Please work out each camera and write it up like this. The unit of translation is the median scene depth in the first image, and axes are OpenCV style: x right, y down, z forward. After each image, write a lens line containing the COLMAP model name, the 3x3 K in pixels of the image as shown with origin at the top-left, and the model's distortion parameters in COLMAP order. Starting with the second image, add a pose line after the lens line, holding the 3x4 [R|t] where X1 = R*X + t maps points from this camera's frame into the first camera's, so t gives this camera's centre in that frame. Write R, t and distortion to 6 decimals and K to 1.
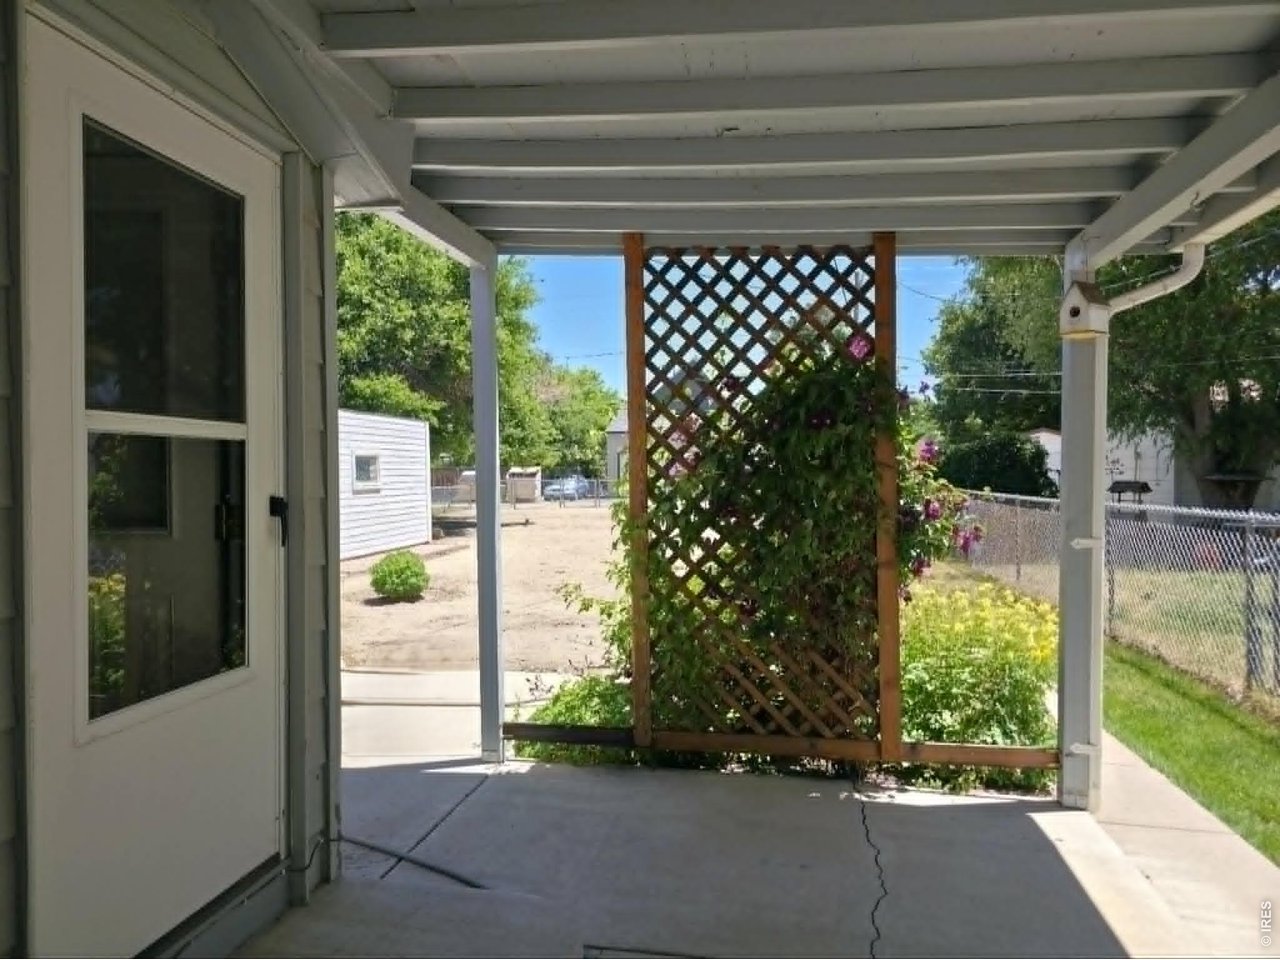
lens RADIAL K [[872.3, 0, 640.0], [0, 872.3, 480.0], [0, 0, 1]] dist [0.028062, -0.001065]
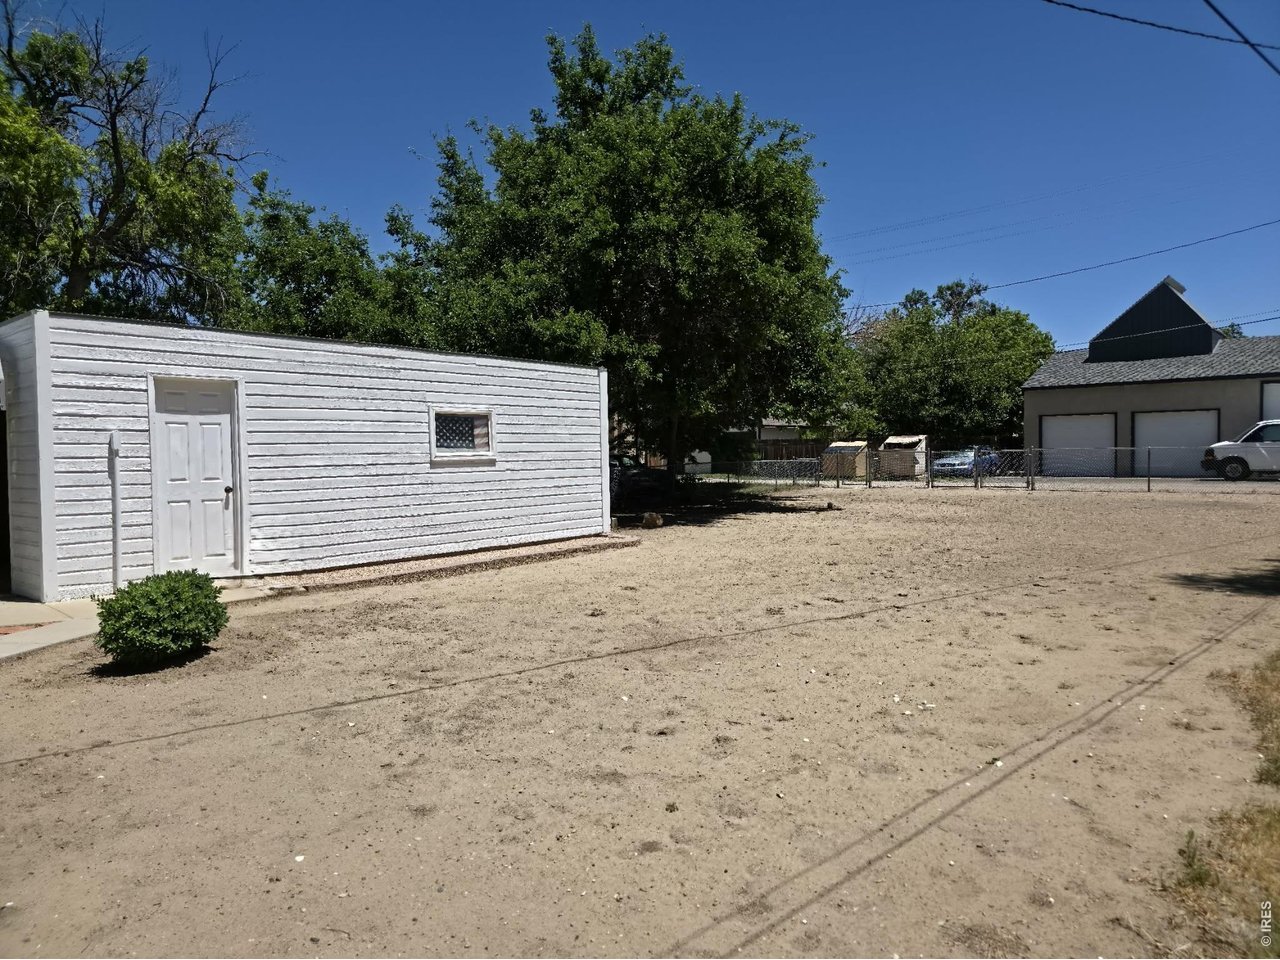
lens RADIAL K [[851.7, 0, 638.7], [0, 851.7, 482.9], [0, 0, 1]] dist [0.033584, -0.003088]
pose [[0.858287, 0.017063, -0.512886, 0.134944], [0.000255, 0.999433, 0.033677, 0.004243], [0.513169, -0.029036, 0.857796, 0.373306]]
